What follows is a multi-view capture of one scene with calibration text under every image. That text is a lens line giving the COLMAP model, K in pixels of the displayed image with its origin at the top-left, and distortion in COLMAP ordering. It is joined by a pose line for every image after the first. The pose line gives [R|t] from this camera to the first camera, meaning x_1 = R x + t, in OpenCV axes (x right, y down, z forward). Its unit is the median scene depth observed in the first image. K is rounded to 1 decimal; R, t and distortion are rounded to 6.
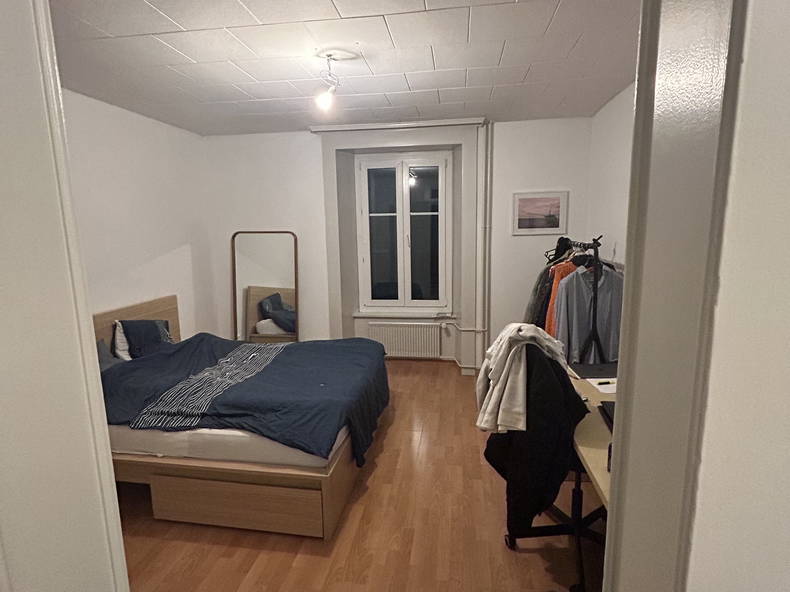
lens RADIAL K [[417.1, 0, 395.0], [0, 417.1, 296.0], [0, 0, 1]] dist [-0.000698, -0.000119]
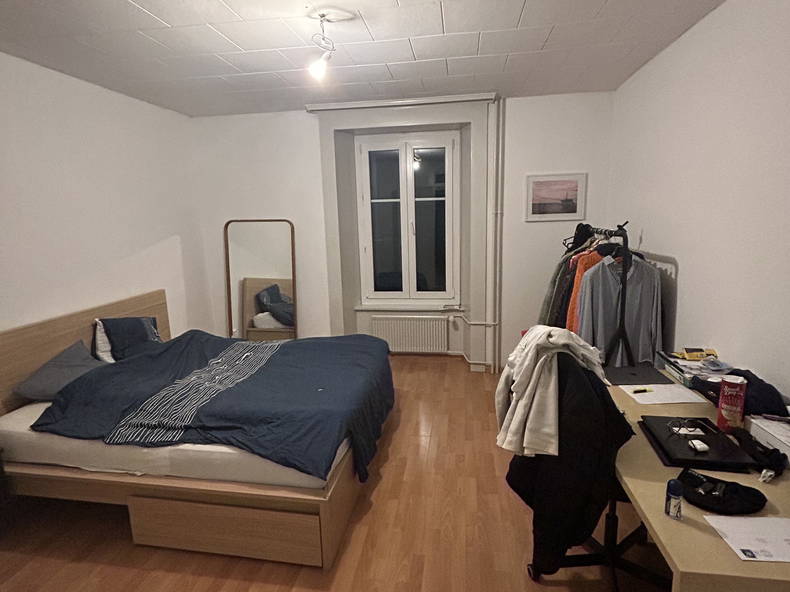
lens RADIAL K [[417.1, 0, 395.0], [0, 417.1, 296.0], [0, 0, 1]] dist [-0.000698, -0.000119]
pose [[0.999944, -0.007782, -0.007209, -0.004624], [0.008003, 0.999483, 0.031127, -0.017570], [0.006963, -0.031183, 0.999489, 0.099993]]
